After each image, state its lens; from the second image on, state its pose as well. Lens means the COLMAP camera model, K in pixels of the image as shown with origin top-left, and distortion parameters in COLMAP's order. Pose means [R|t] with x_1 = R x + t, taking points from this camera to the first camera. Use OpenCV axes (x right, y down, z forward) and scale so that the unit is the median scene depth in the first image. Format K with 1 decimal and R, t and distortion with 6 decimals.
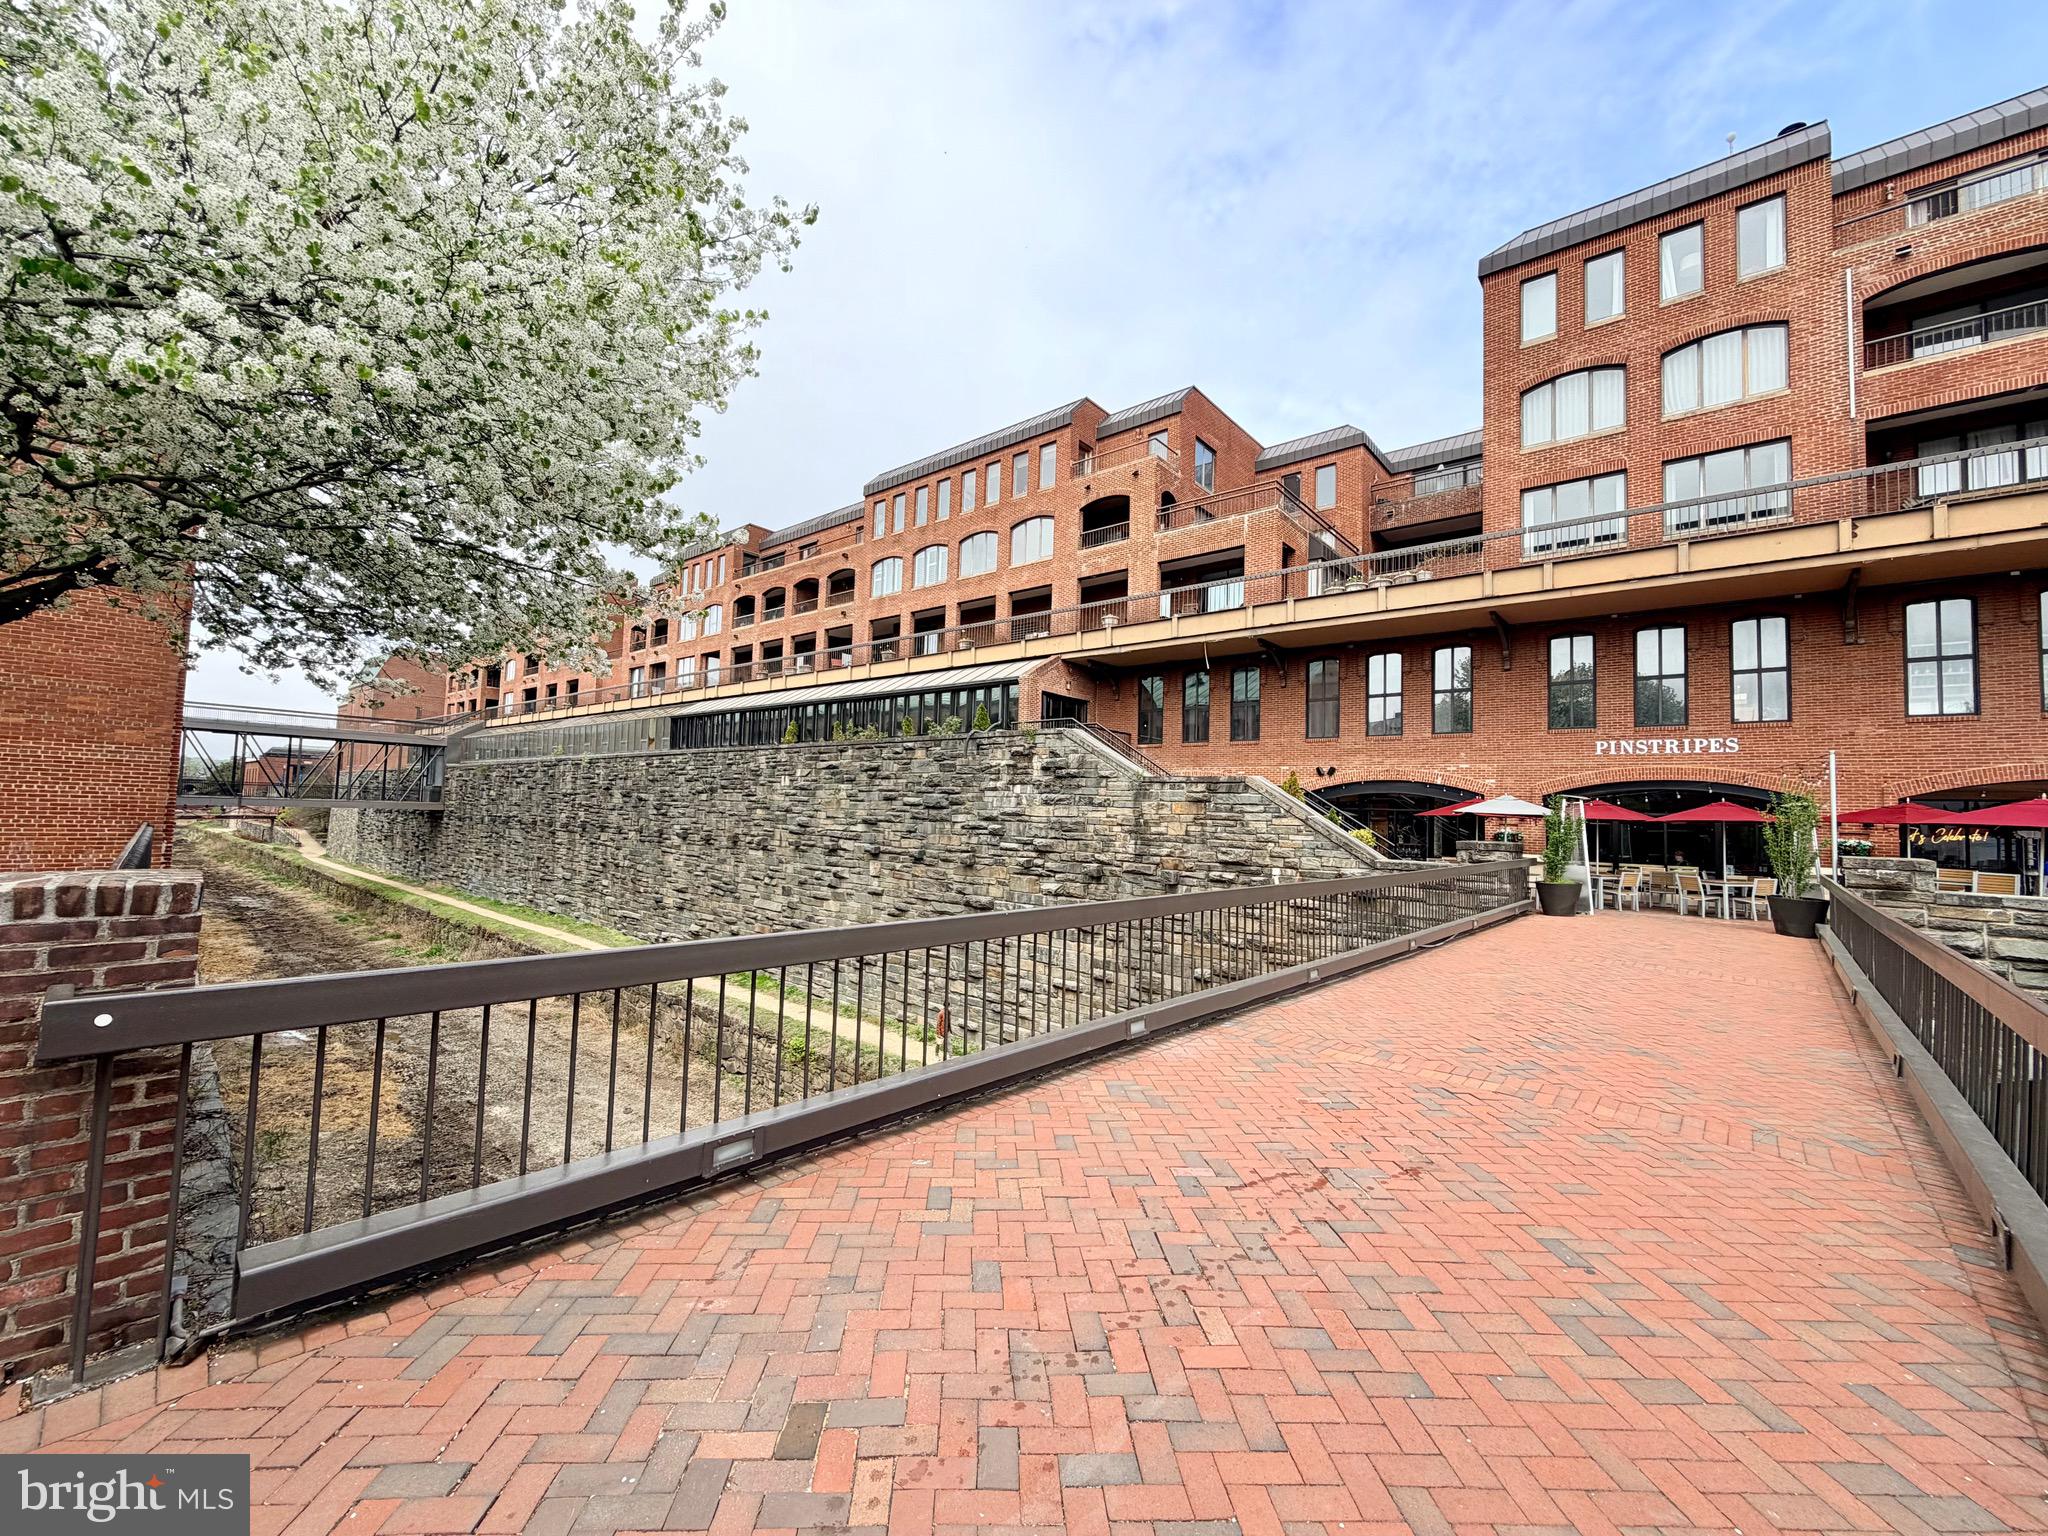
lens RADIAL K [[813.9, 0, 1024.0], [0, 813.9, 768.0], [0, 0, 1]] dist [0.000744, 0.000642]
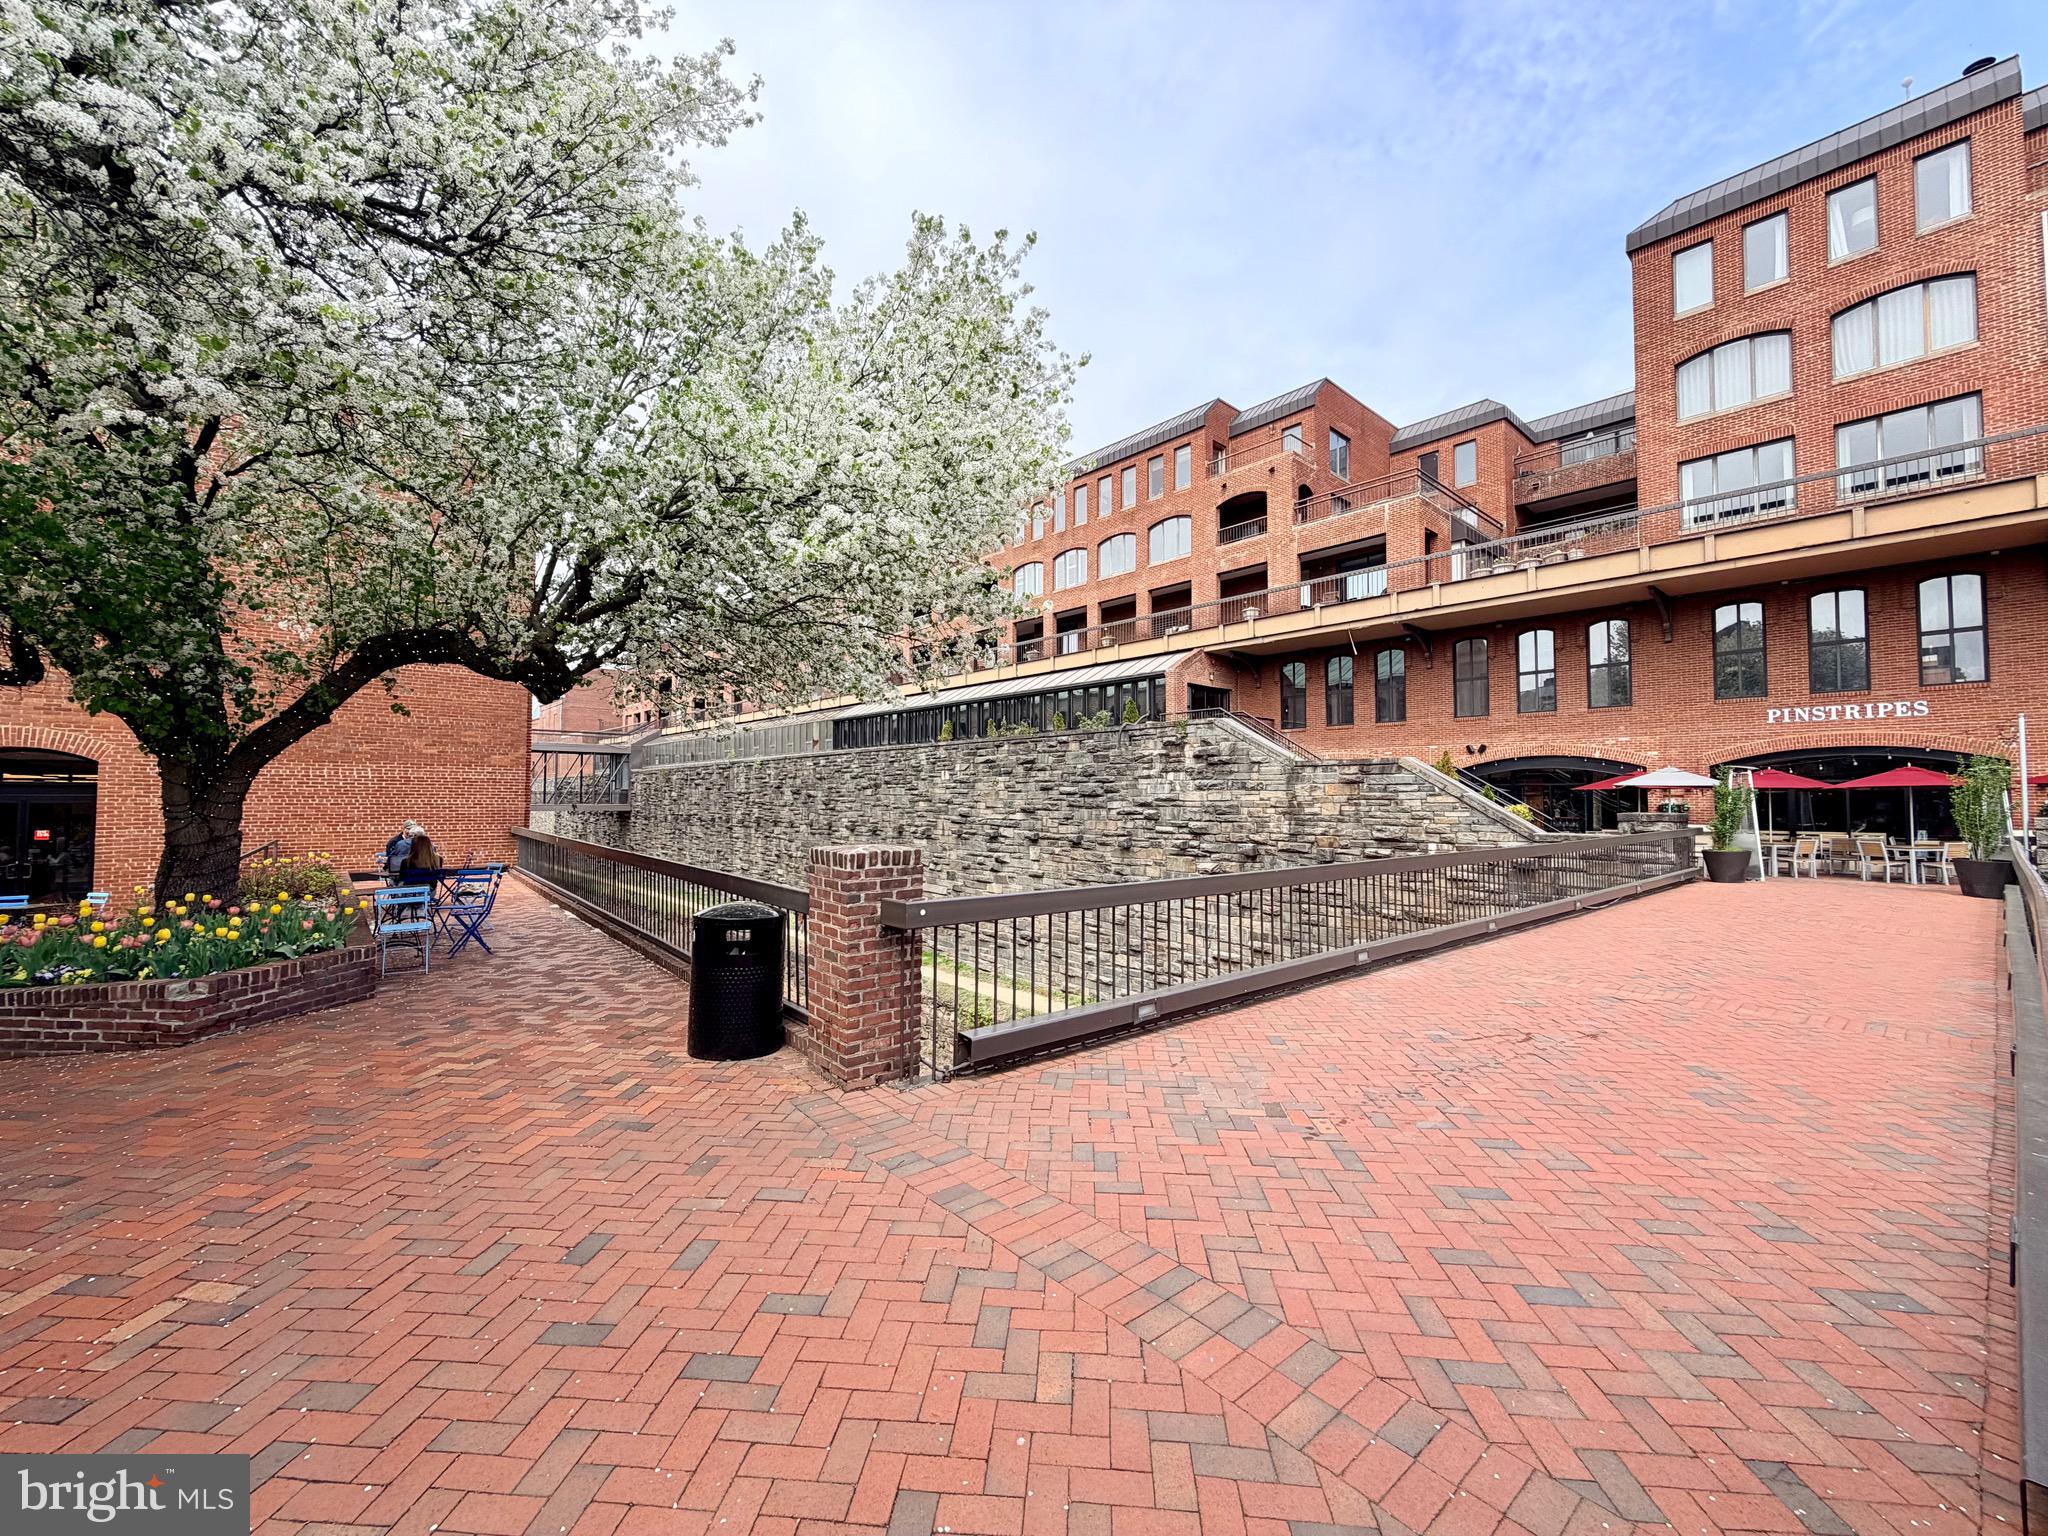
lens RADIAL K [[813.9, 0, 1024.0], [0, 813.9, 768.0], [0, 0, 1]] dist [0.000744, 0.000642]
pose [[0.989636, -0.034676, -0.139352, -0.059759], [0.036994, 0.999216, 0.014077, -0.008986], [0.138755, -0.019086, 0.990143, -0.111272]]
